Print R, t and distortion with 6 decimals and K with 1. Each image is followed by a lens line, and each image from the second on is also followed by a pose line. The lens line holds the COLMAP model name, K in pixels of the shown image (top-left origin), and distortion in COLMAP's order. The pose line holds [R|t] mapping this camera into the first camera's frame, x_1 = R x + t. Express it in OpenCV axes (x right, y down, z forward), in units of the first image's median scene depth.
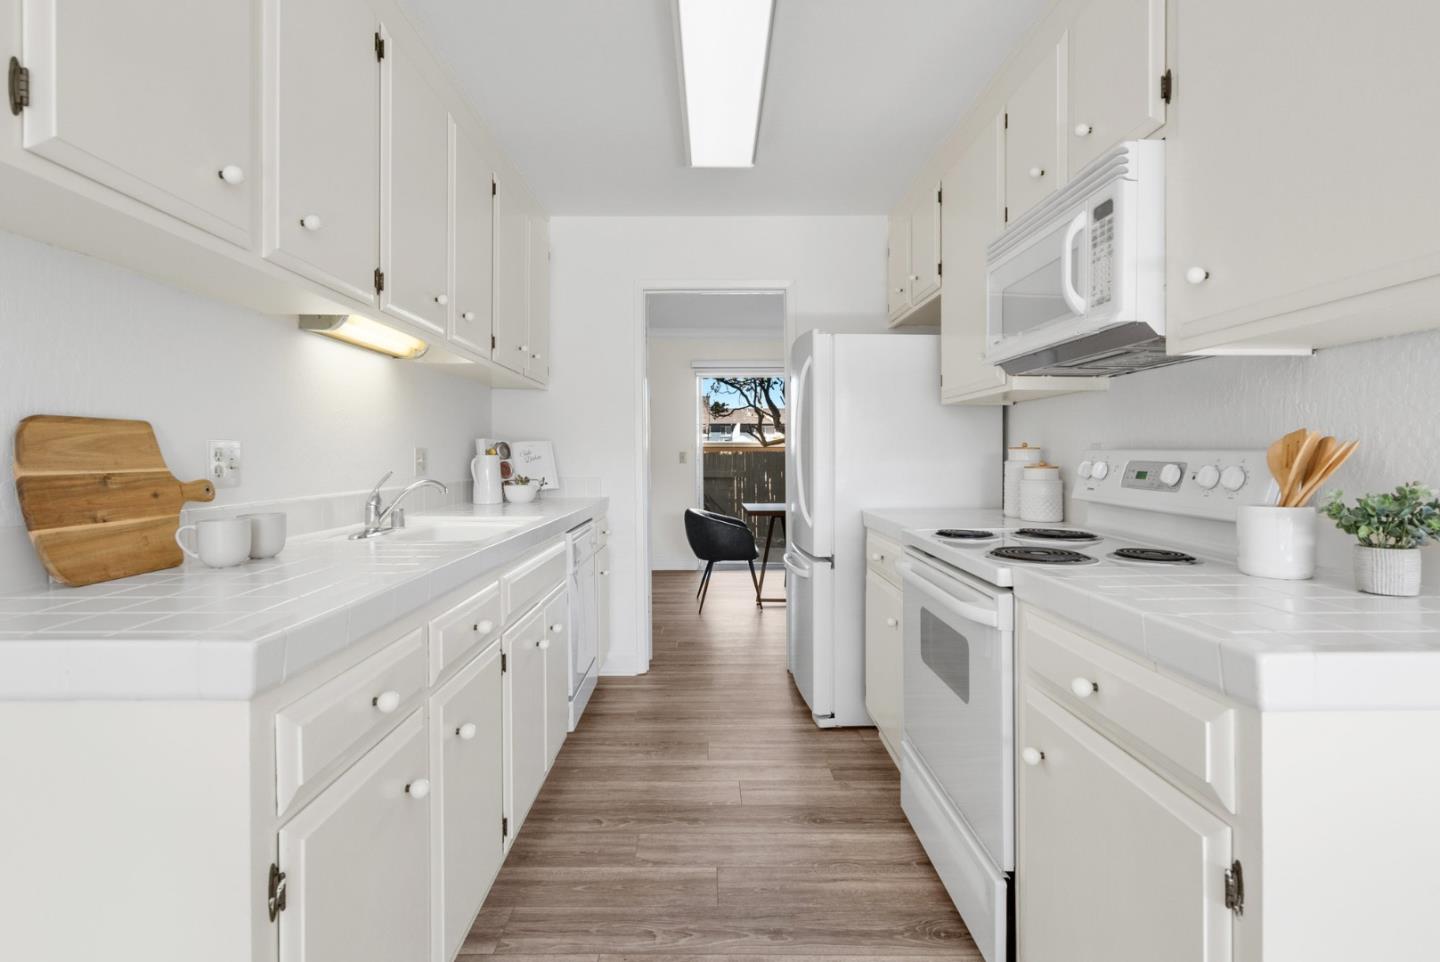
lens RADIAL K [[749.3, 0, 727.2], [0, 749.3, 468.9], [0, 0, 1]] dist [0.000115, 0.001641]
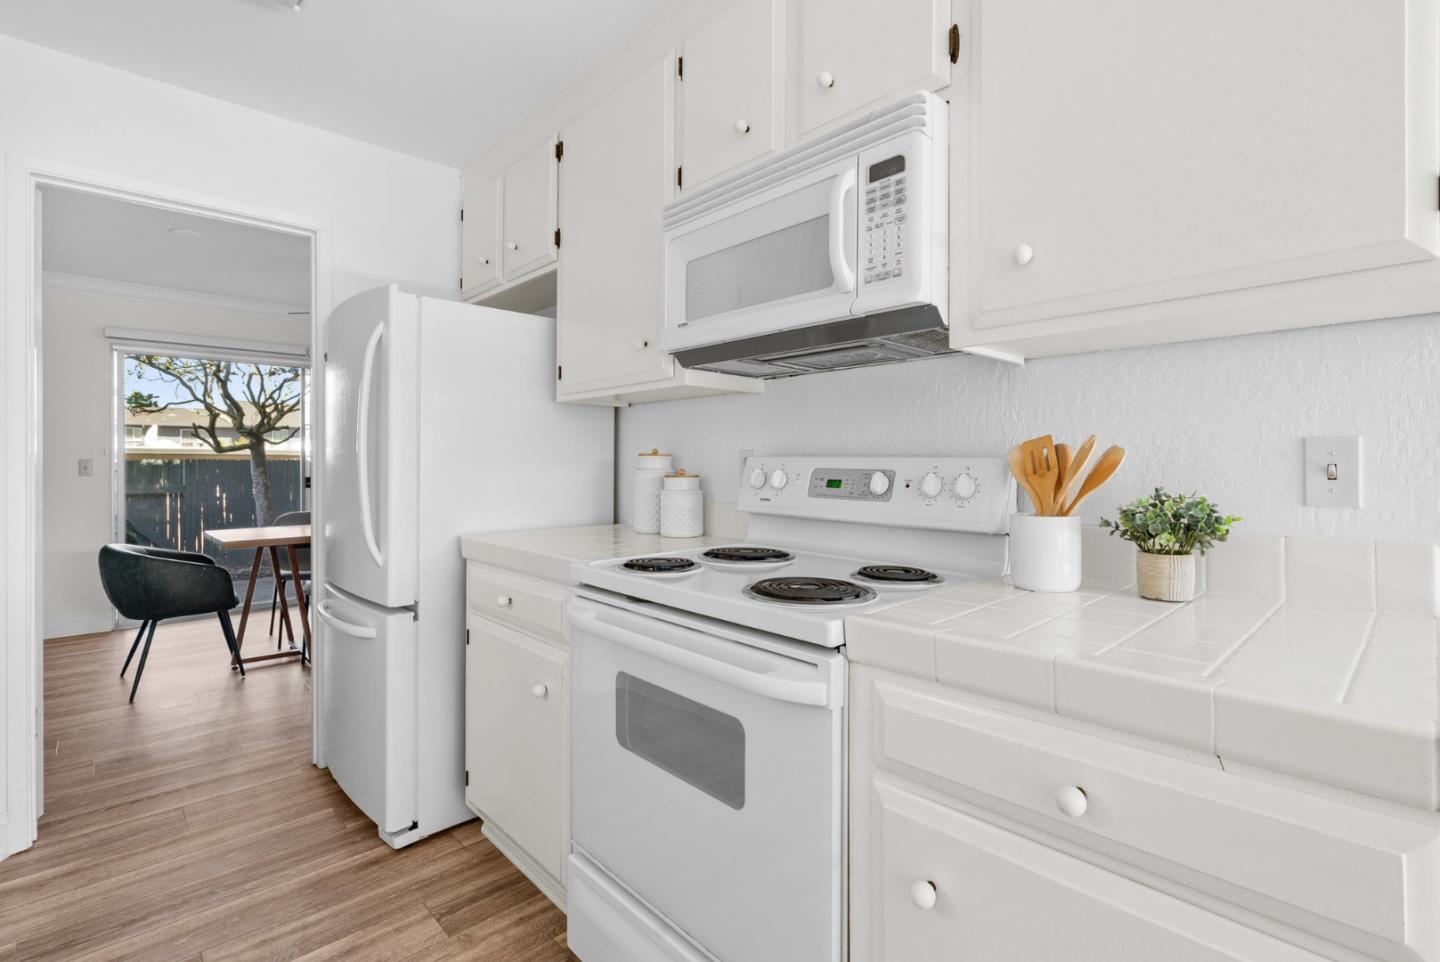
lens RADIAL K [[668.7, 0, 726.8], [0, 668.7, 459.6], [0, 0, 1]] dist [-0.000888, -0.001020]
pose [[0.739863, 0.003459, 0.672749, -0.072699], [0.013535, 0.999708, -0.020025, -0.004710], [-0.672622, 0.023922, 0.739600, 0.326616]]
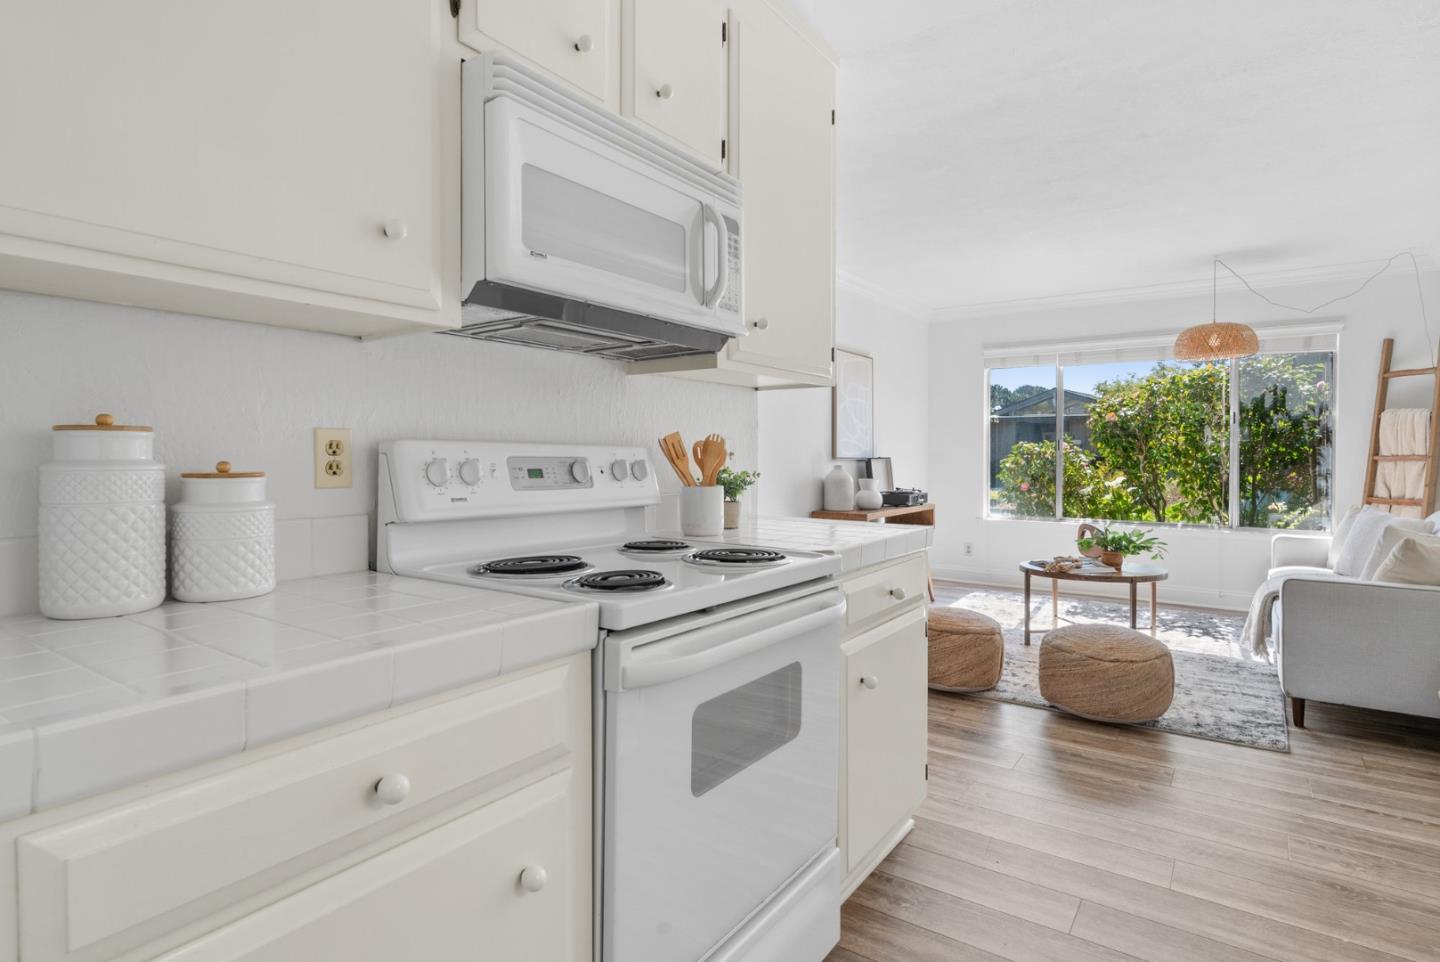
lens RADIAL K [[749.3, 0, 739.6], [0, 749.3, 463.9], [0, 0, 1]] dist [0.000115, 0.001641]
pose [[-0.819060, -0.009057, 0.573636, -0.075271], [0.006526, 0.999664, 0.025102, -0.015113], [-0.573671, 0.024303, -0.818726, 1.067540]]
